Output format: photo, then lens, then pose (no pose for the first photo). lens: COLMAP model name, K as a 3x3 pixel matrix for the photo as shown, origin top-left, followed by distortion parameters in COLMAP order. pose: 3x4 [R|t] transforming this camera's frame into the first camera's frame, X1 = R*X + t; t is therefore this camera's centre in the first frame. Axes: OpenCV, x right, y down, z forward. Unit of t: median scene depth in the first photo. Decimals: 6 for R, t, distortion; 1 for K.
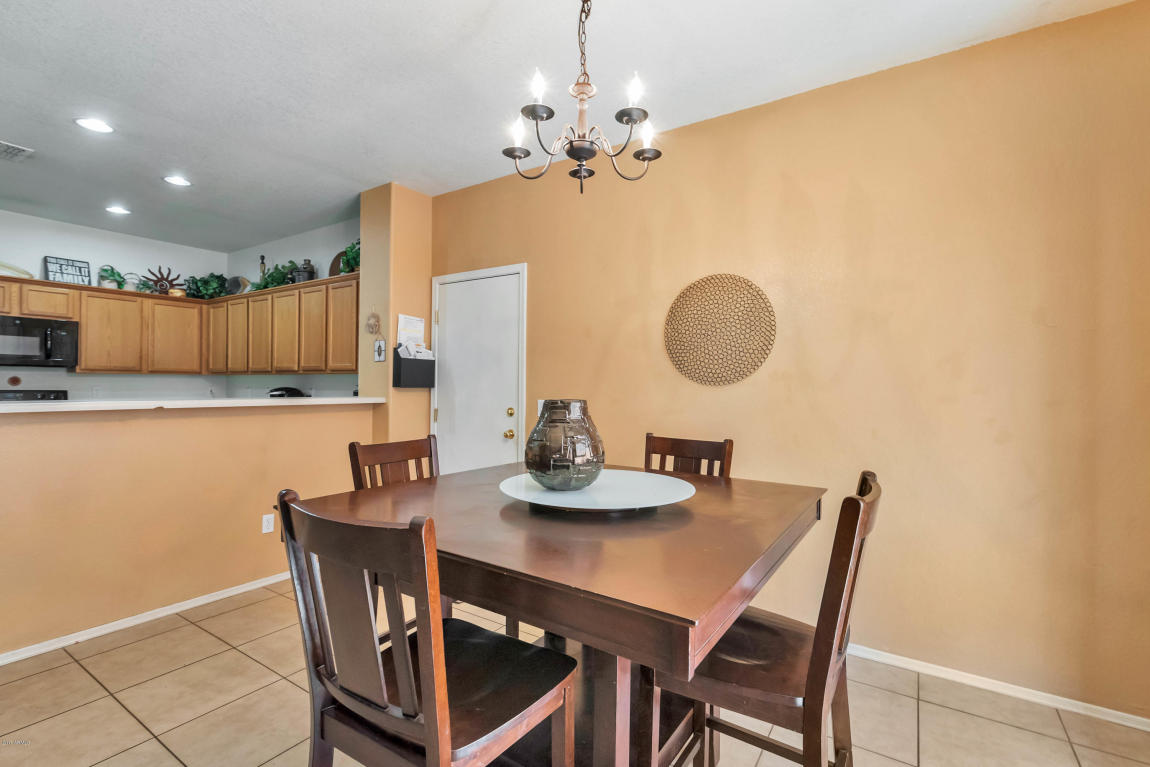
lens RADIAL K [[523.6, 0, 575.0], [0, 523.6, 383.5], [0, 0, 1]] dist [0.000167, -0.000032]
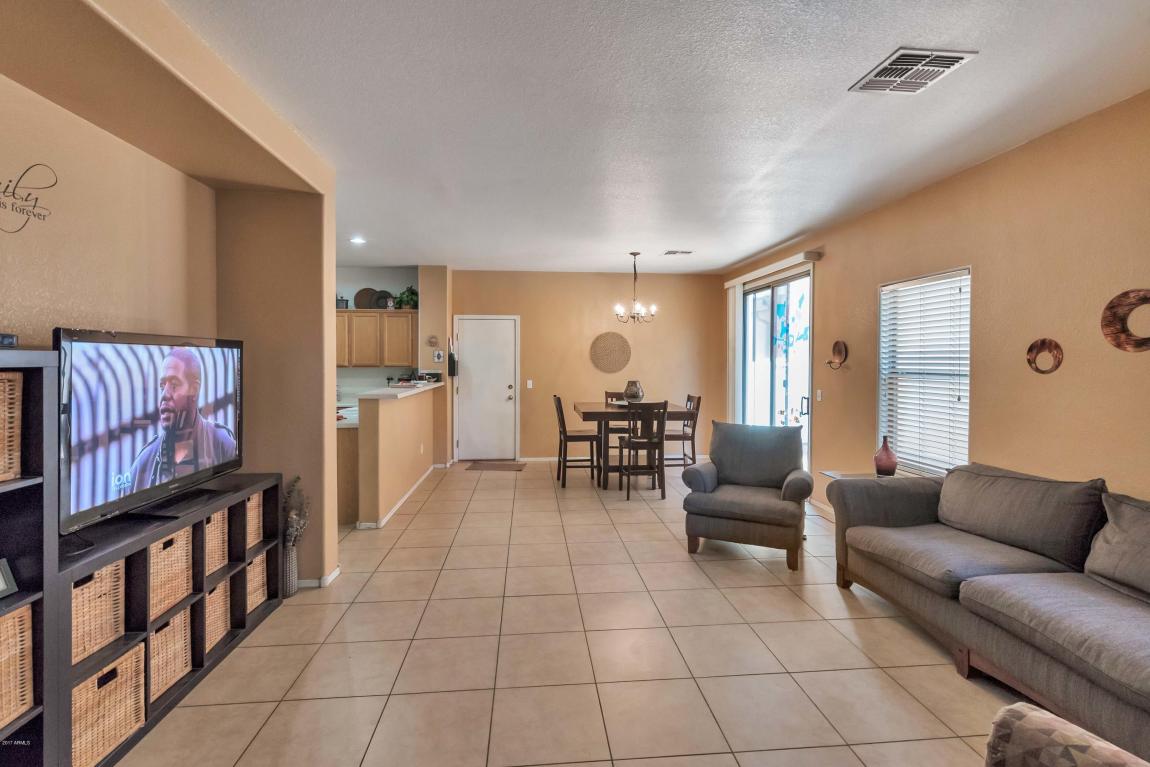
lens RADIAL K [[515.7, 0, 574.5], [0, 515.7, 375.0], [0, 0, 1]] dist [0.002029, -0.009256]
pose [[0.780346, -0.022709, 0.624936, -0.904592], [0.001795, 0.999418, 0.034076, -0.046565], [-0.625345, -0.025469, 0.779932, -0.566153]]
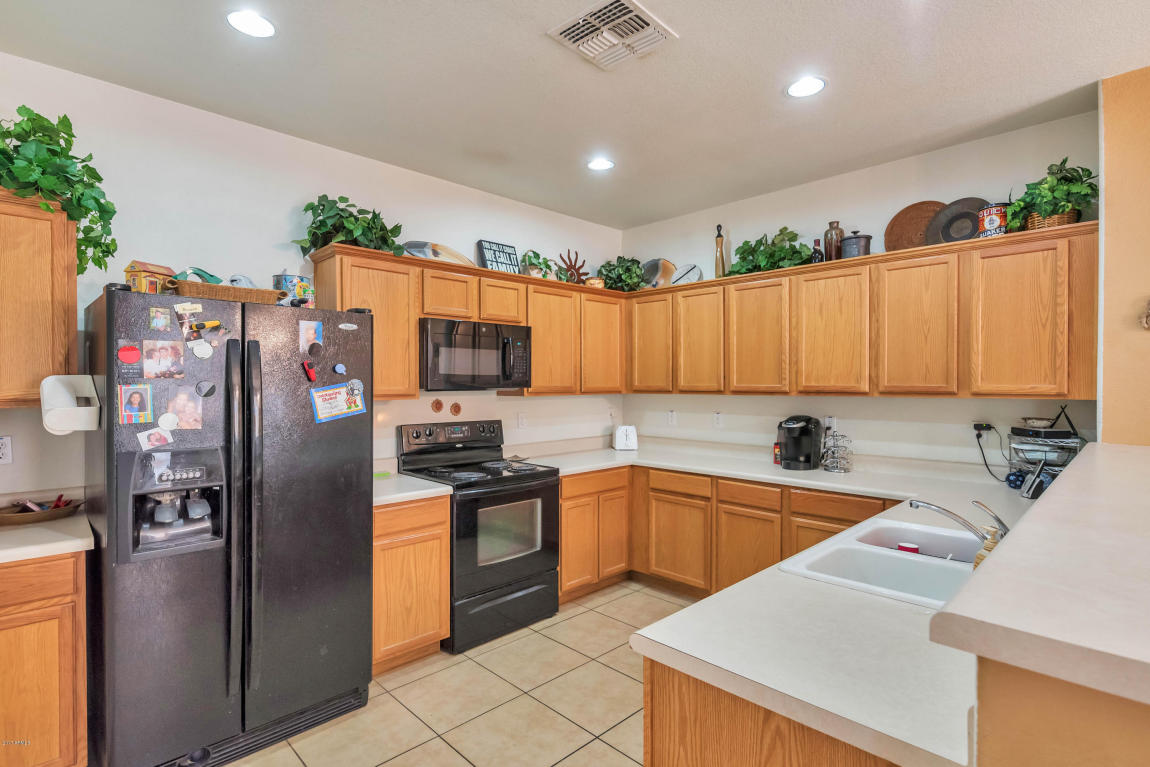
lens RADIAL K [[564.0, 0, 571.7], [0, 564.0, 384.9], [0, 0, 1]] dist [0.002163, 0.000341]
pose [[0.977001, -0.009298, -0.213030, -0.695862], [0.010866, 0.999922, 0.006193, -0.039874], [0.212956, -0.008365, 0.977026, 0.236879]]
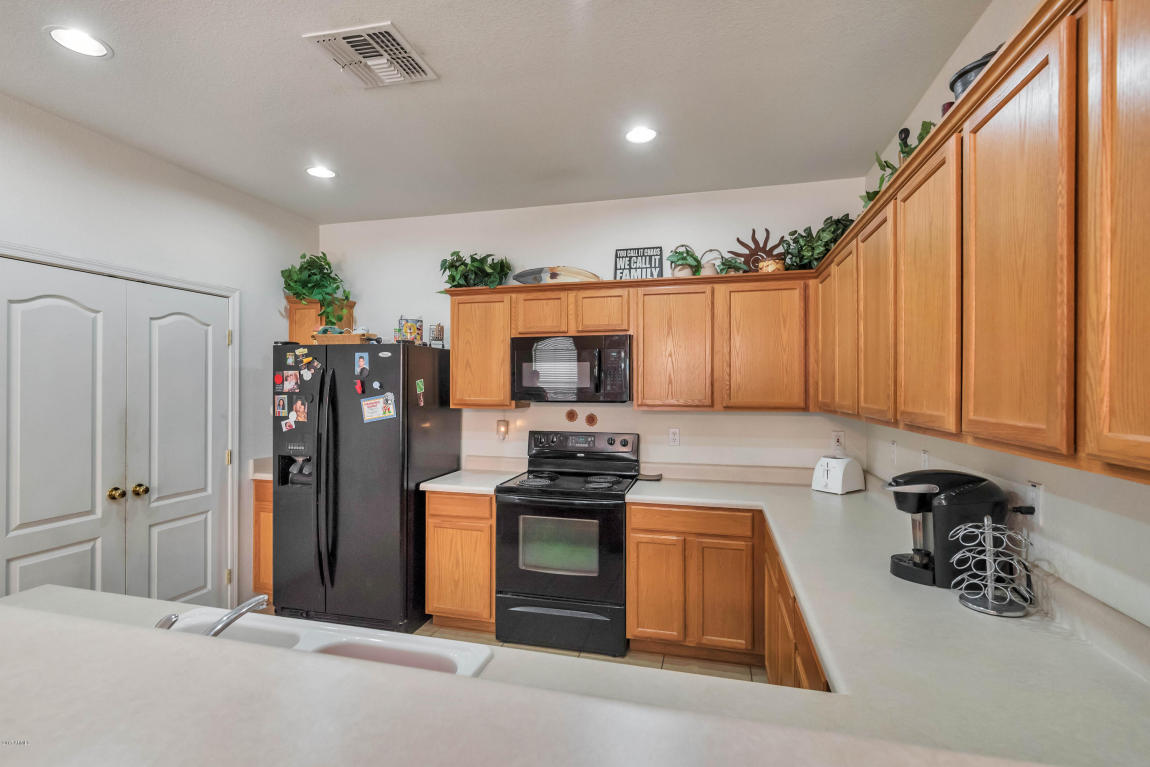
lens RADIAL K [[534.1, 0, 575.0], [0, 534.1, 383.5], [0, 0, 1]] dist [-0.000014, -0.000118]
pose [[0.316174, -0.014006, -0.948598, -0.312875], [0.004991, 0.999902, -0.013100, -0.045130], [0.948688, -0.000593, 0.316213, 0.687969]]
